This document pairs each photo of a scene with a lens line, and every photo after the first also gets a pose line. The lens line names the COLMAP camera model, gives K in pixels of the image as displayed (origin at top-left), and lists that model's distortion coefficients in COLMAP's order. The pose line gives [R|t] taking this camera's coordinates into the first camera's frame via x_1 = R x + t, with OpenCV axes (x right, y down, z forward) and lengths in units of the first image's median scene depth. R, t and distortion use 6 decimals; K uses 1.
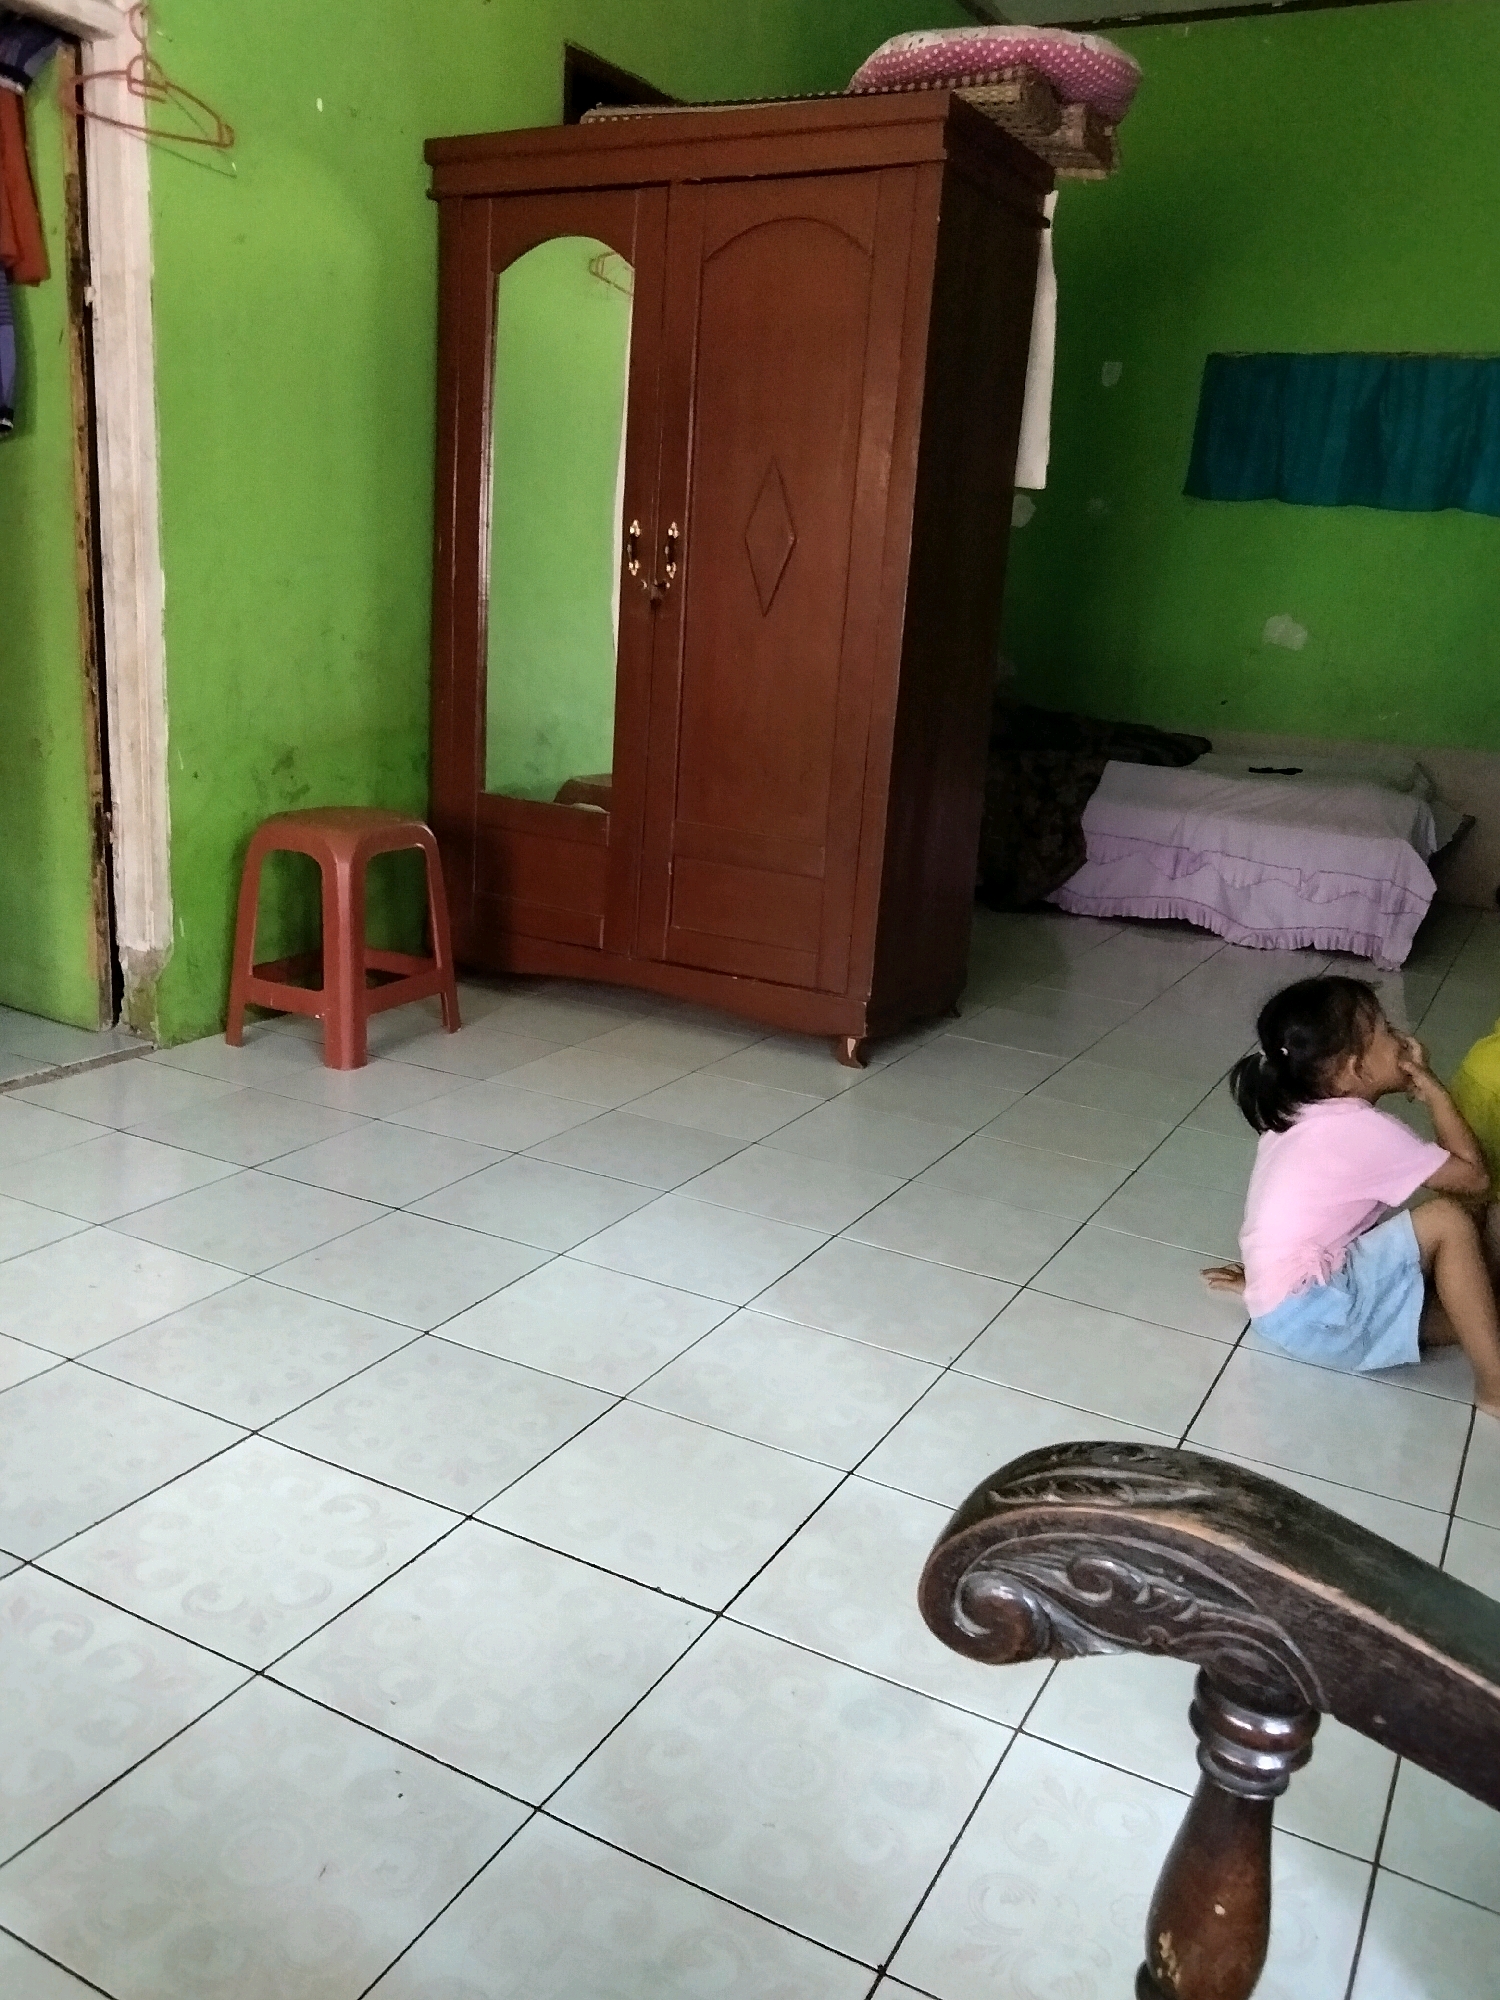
lens RADIAL K [[1621.4, 0, 750.1], [0, 1621.4, 996.5], [0, 0, 1]] dist [-0.010829, -0.007036]
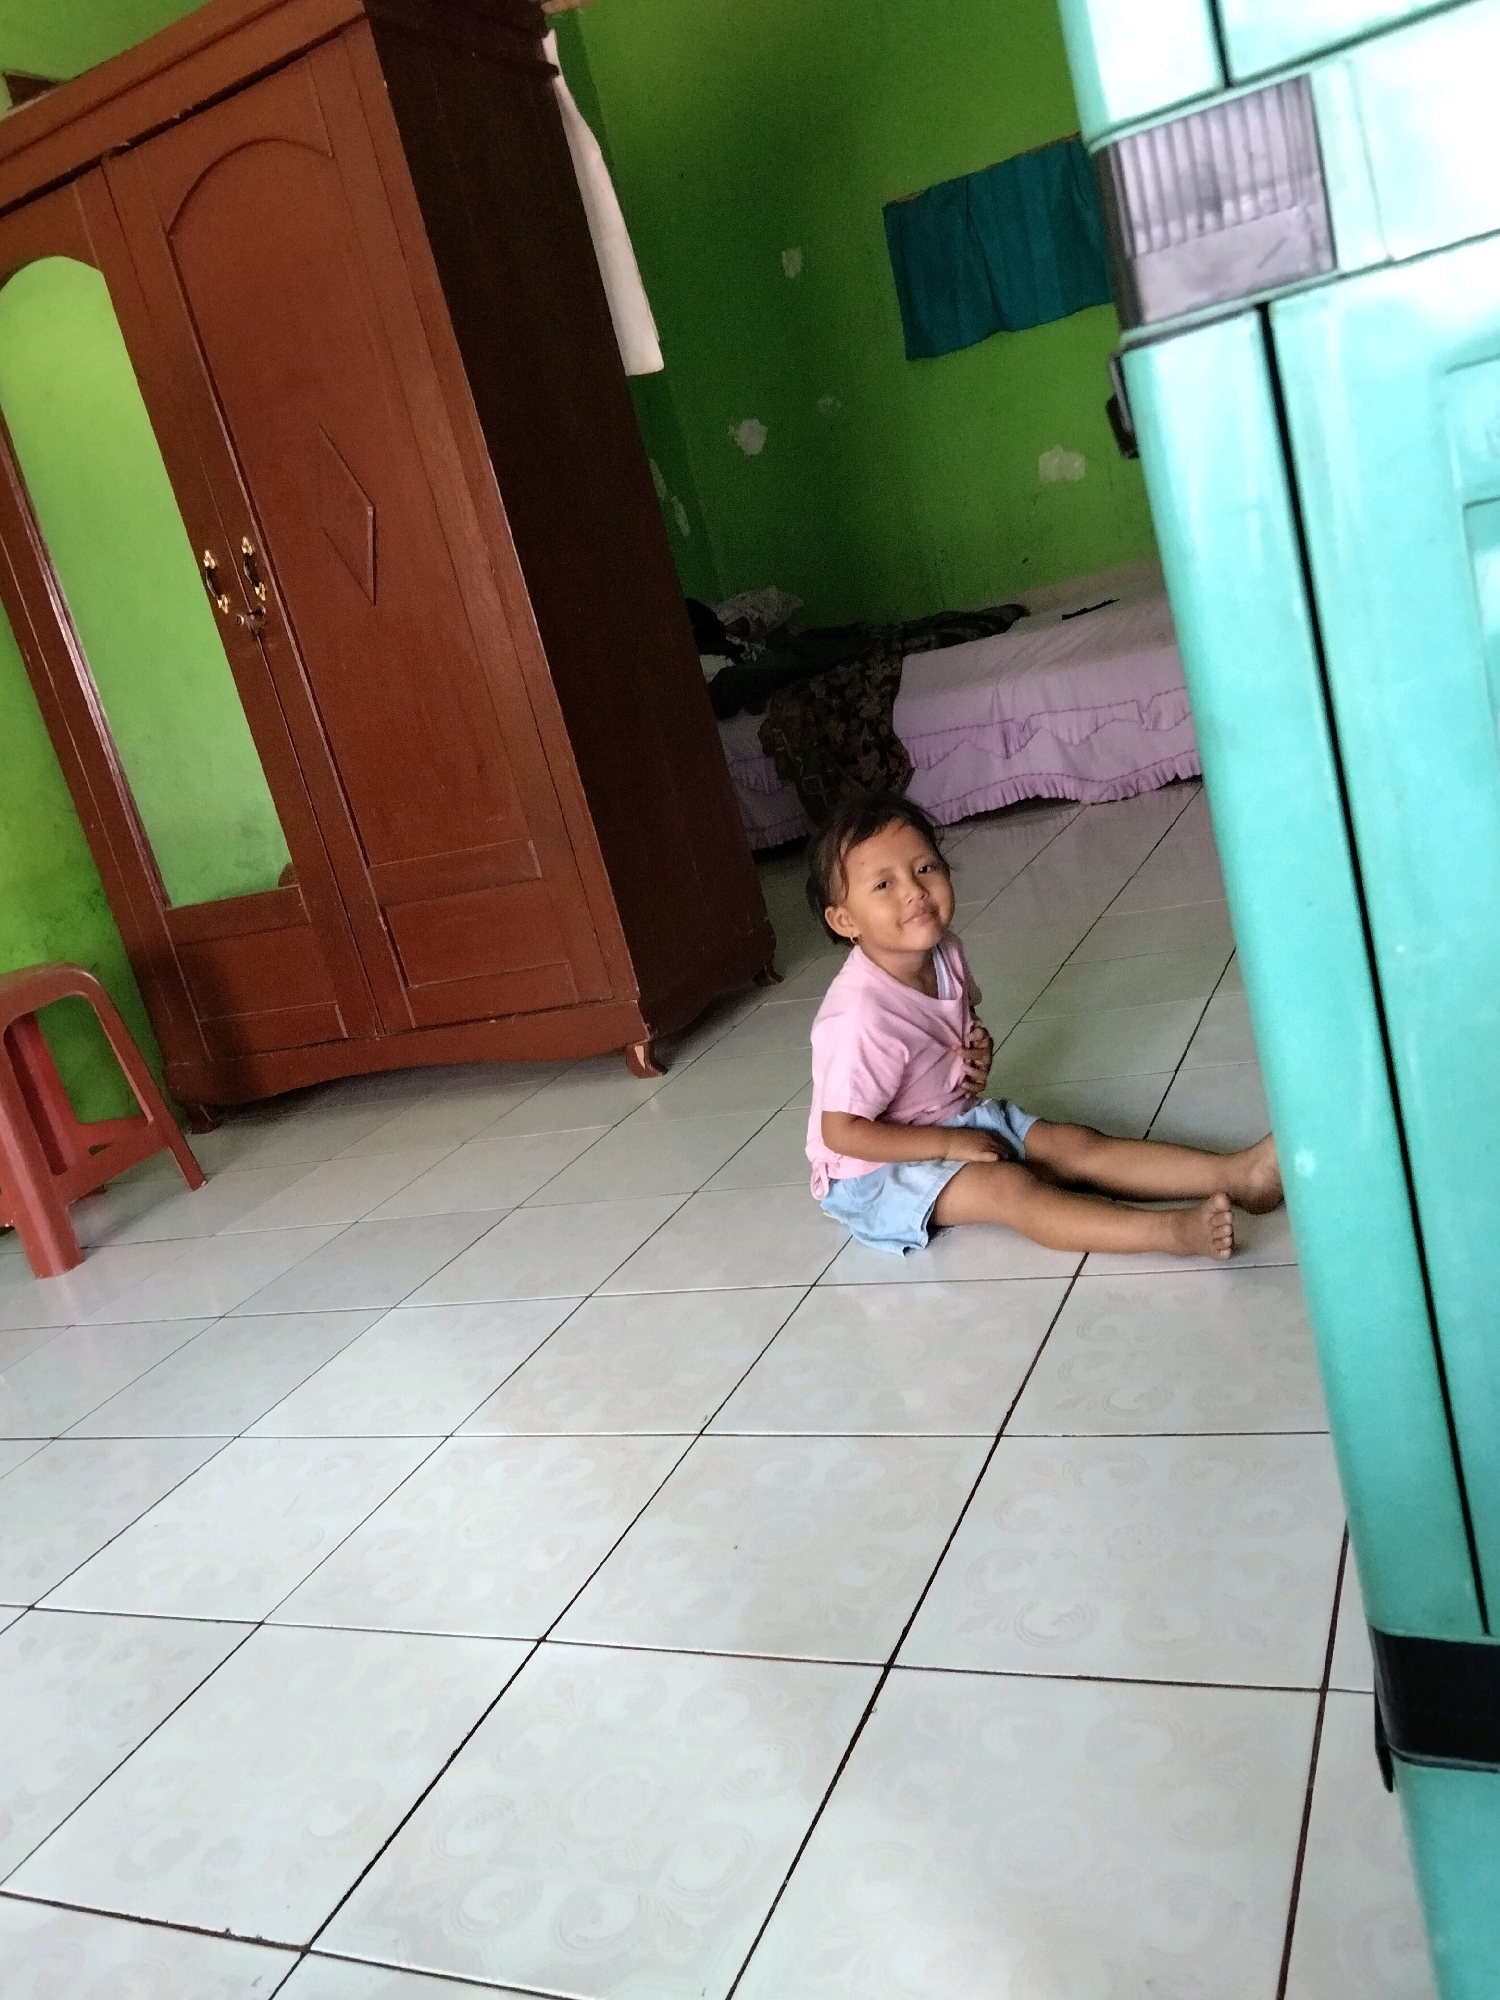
lens RADIAL K [[1621.4, 0, 737.4], [0, 1621.4, 993.8], [0, 0, 1]] dist [-0.010829, -0.007036]
pose [[0.948054, -0.317866, -0.012445, 0.128003], [0.317516, 0.947950, -0.023960, 0.035957], [0.019413, 0.018763, 0.999635, 0.153186]]
